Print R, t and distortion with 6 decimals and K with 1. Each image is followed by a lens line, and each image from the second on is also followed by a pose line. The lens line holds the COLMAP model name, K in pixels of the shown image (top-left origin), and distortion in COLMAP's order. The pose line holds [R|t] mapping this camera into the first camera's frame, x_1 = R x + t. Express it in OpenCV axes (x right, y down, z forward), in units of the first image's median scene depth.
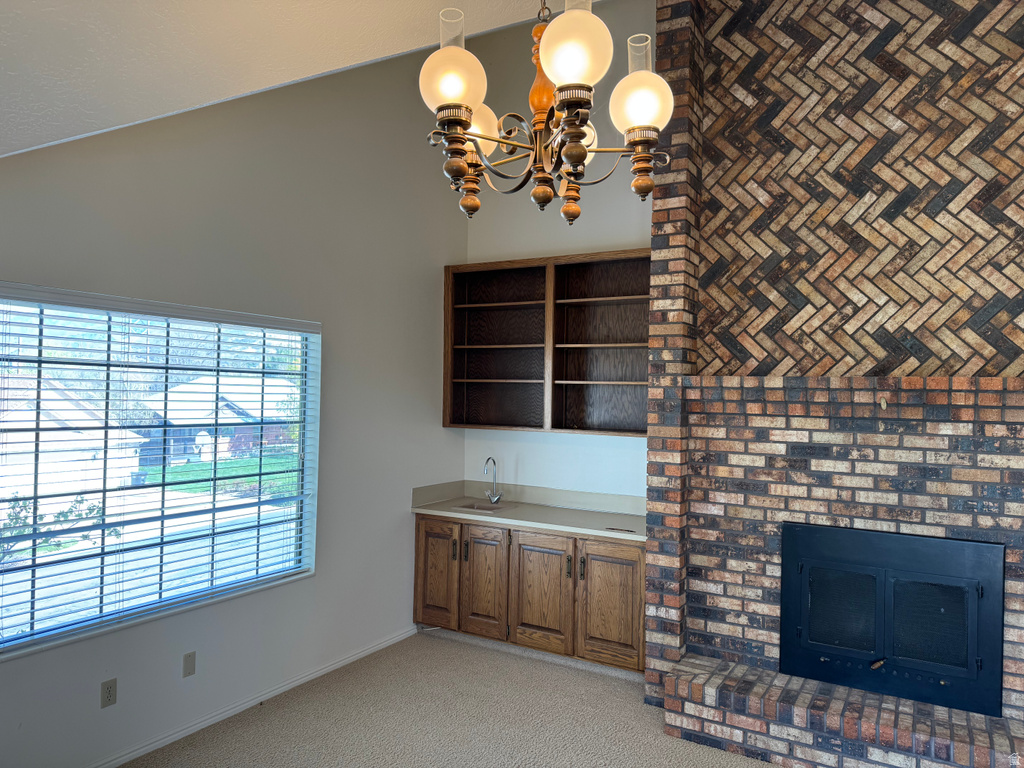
lens RADIAL K [[725.3, 0, 504.4], [0, 725.3, 379.6], [0, 0, 1]] dist [0.096639, -0.108003]
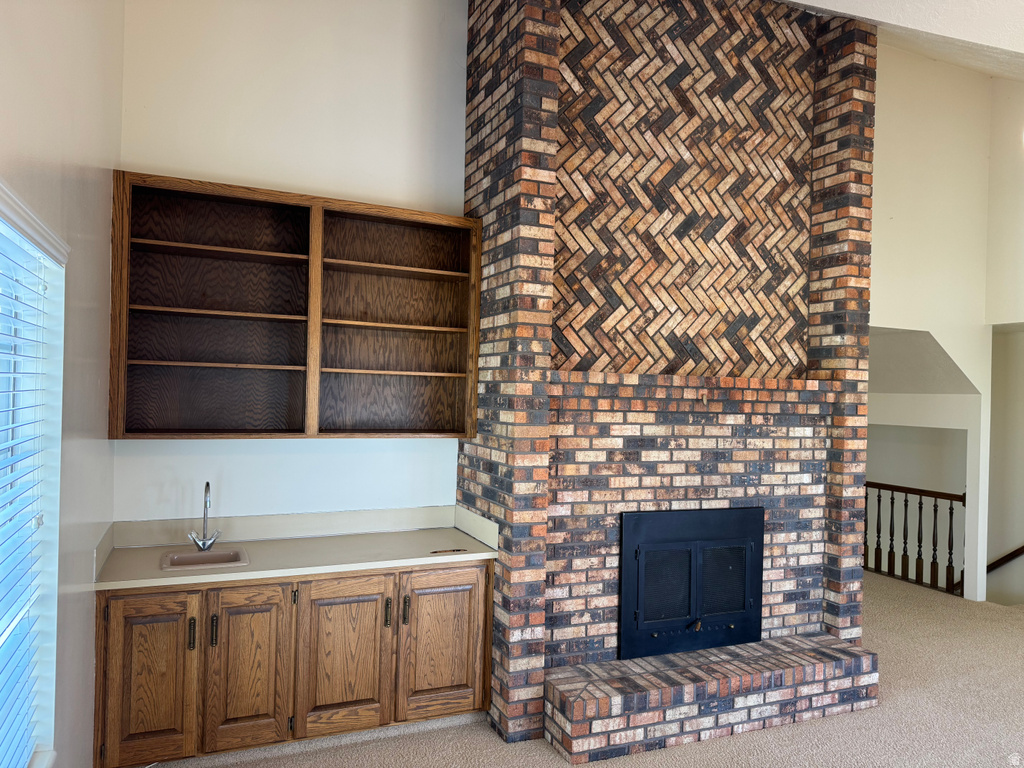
lens RADIAL K [[725.3, 0, 514.3], [0, 725.3, 386.3], [0, 0, 1]] dist [0.096639, -0.108003]
pose [[0.588333, -0.000534, 0.808619, -0.522540], [-0.032655, 0.999168, 0.024419, -0.005724], [-0.807959, -0.040772, 0.587826, 0.507135]]
